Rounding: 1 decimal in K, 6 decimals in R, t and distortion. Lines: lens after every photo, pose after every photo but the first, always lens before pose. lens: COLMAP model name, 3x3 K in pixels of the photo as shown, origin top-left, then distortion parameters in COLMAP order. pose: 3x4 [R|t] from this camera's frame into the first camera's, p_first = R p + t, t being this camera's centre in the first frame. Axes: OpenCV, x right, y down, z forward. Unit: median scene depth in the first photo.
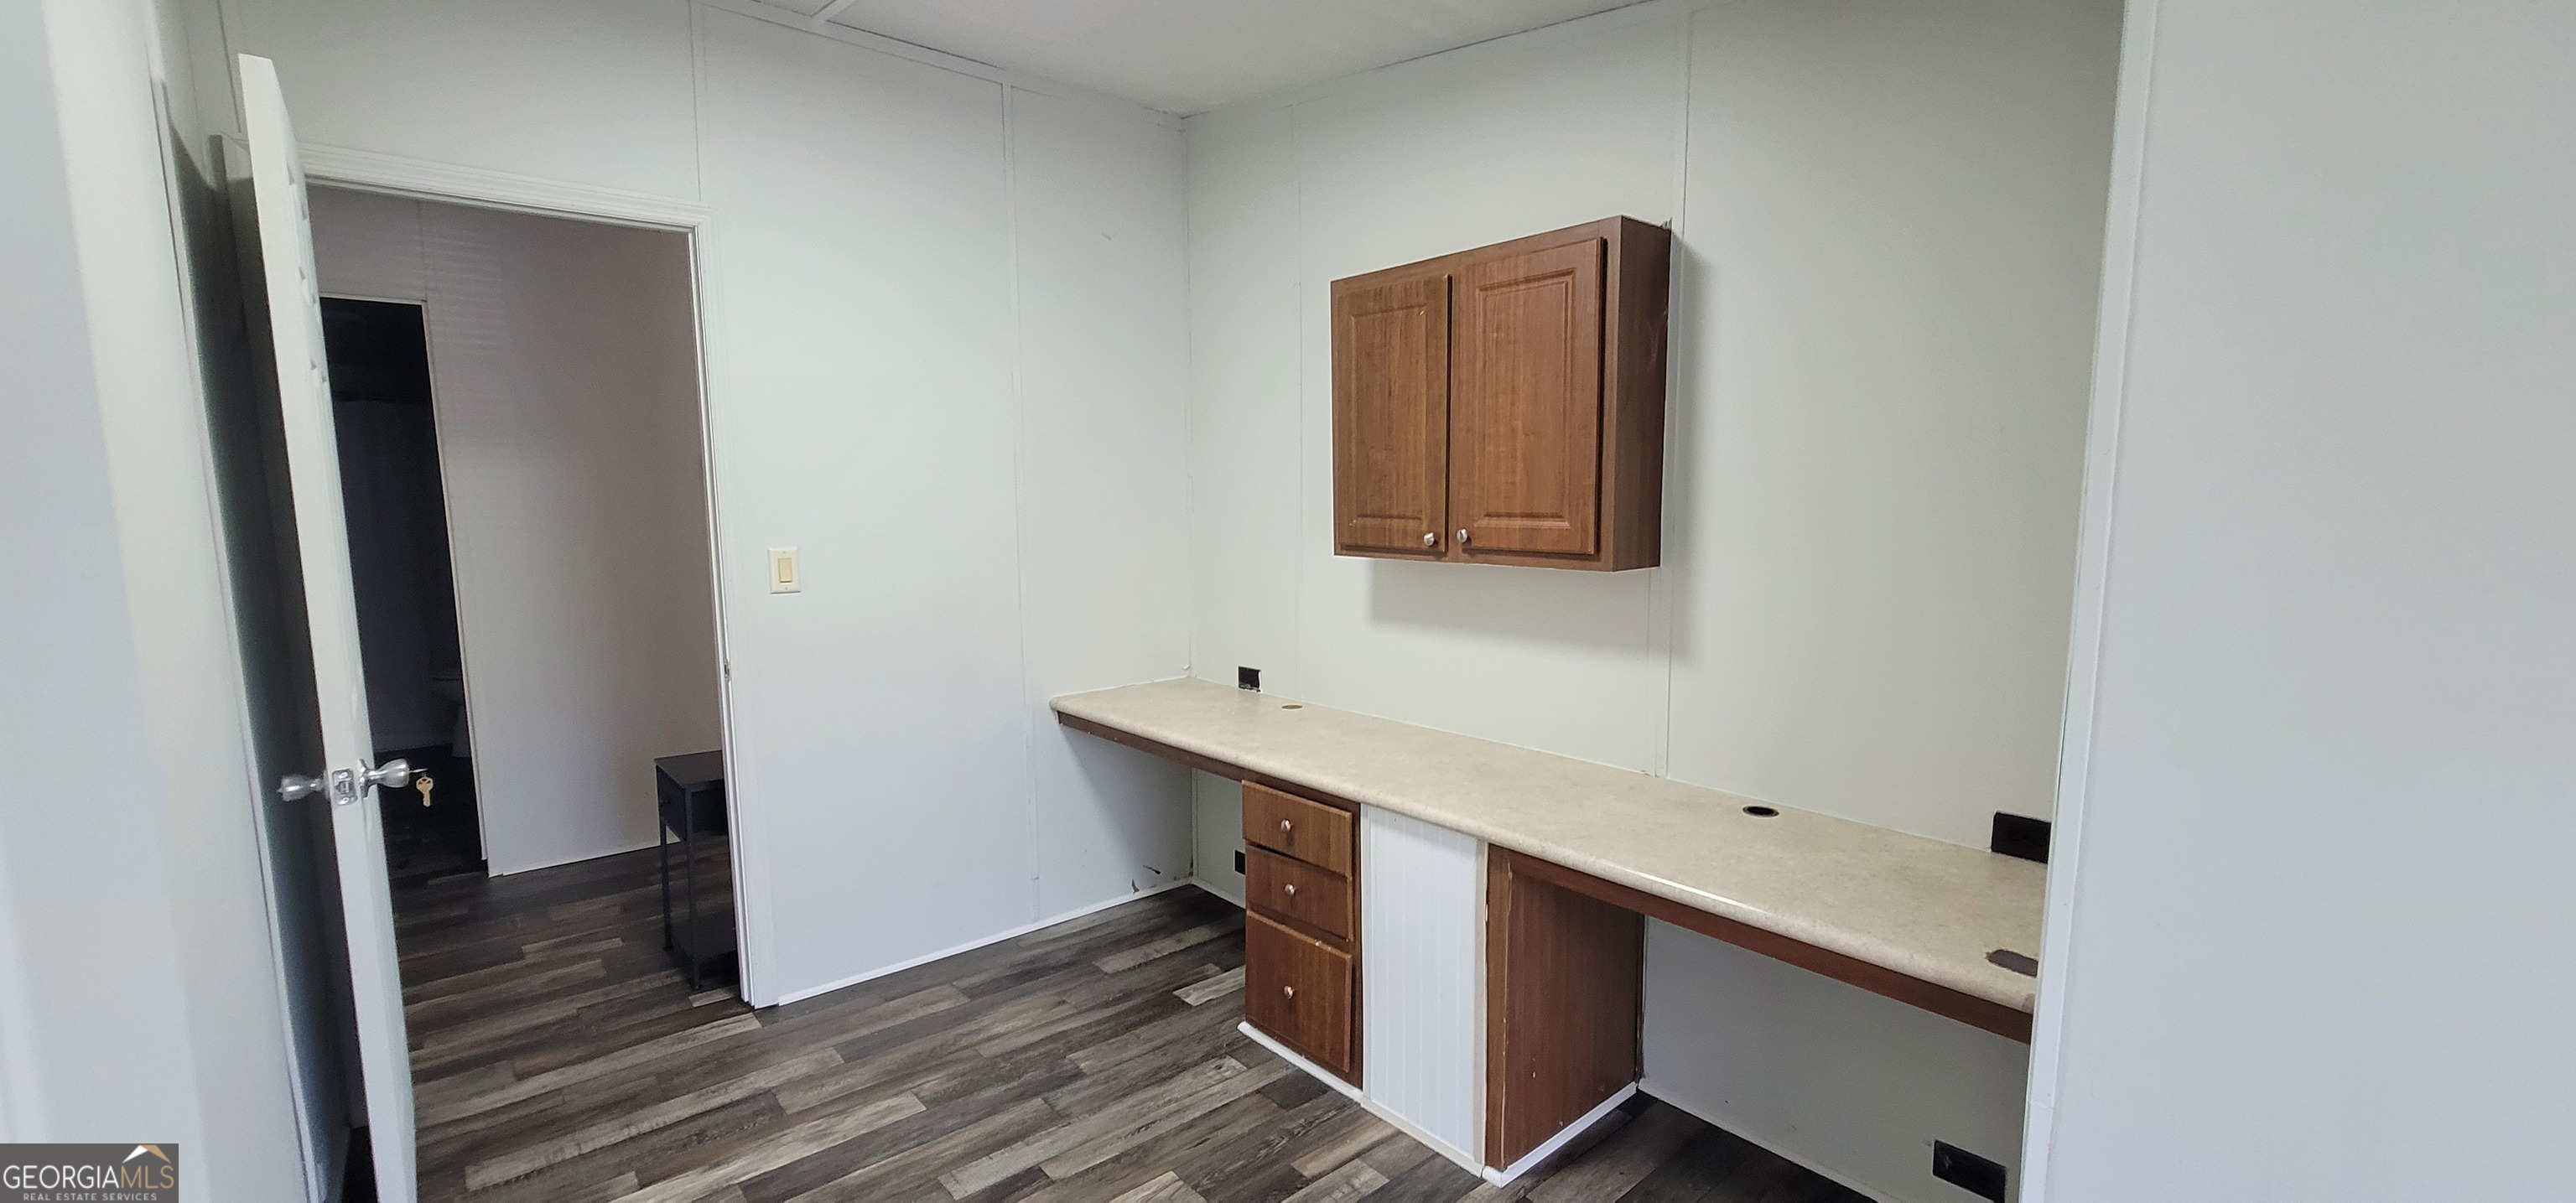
lens RADIAL K [[1051.8, 0, 1291.7], [0, 1051.8, 625.3], [0, 0, 1]] dist [-0.009221, 0.004801]
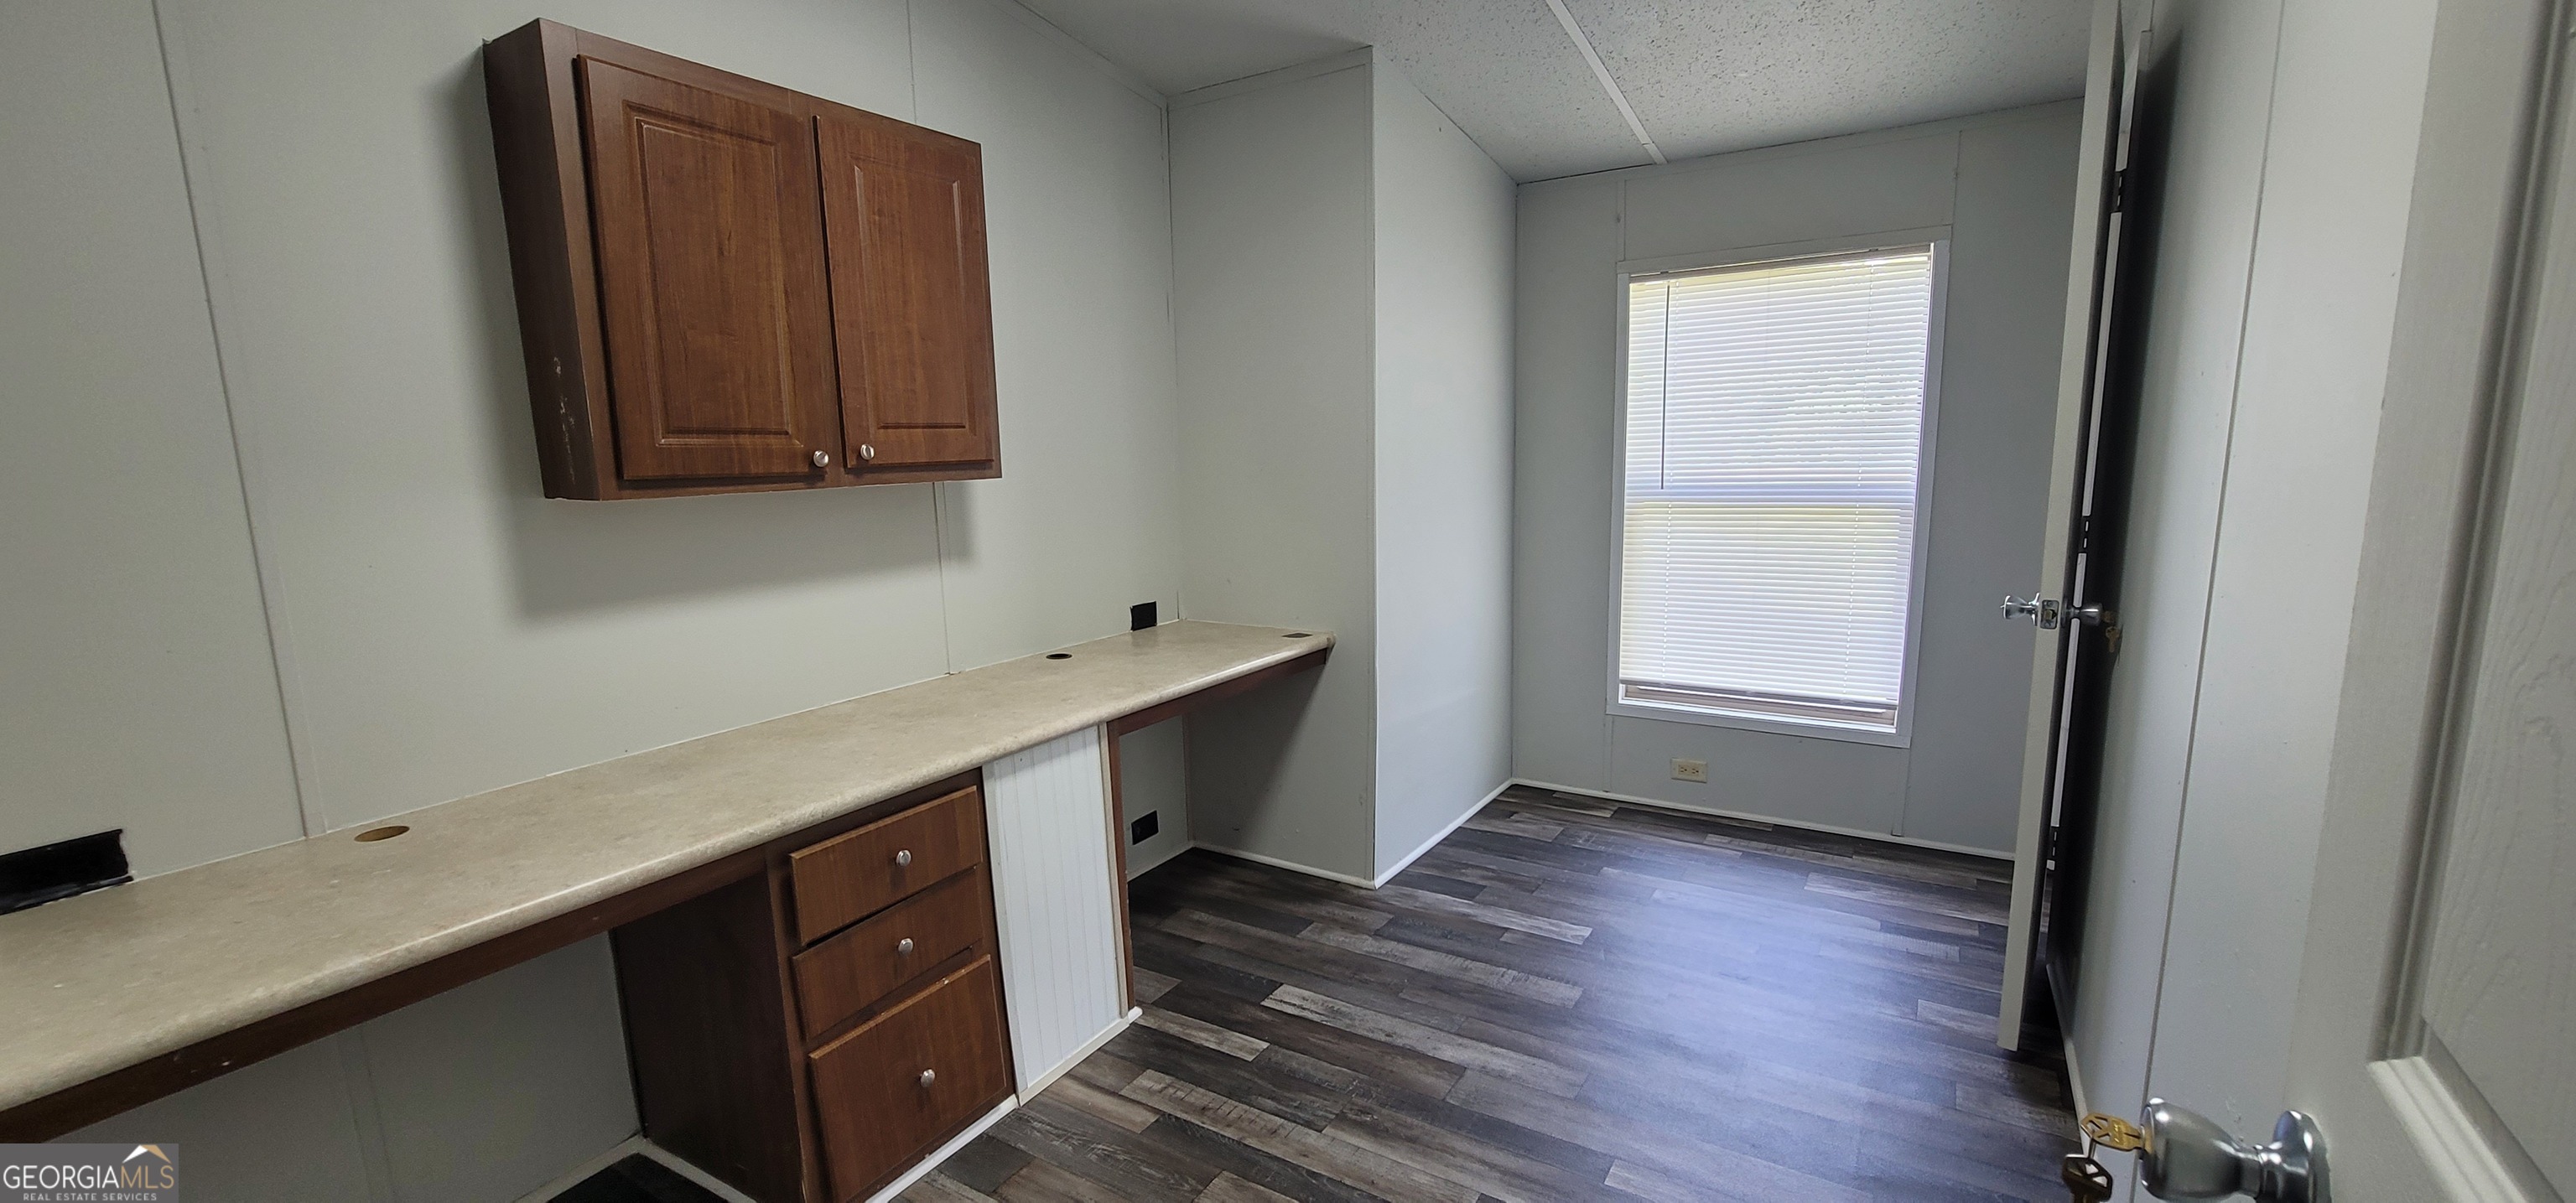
lens RADIAL K [[1051.8, 0, 1291.7], [0, 1051.8, 625.3], [0, 0, 1]] dist [-0.009221, 0.004801]
pose [[-0.295827, -0.151136, 0.943210, -0.755956], [0.146213, 0.968605, 0.201064, -0.069894], [-0.943985, 0.197389, -0.264441, 0.933961]]
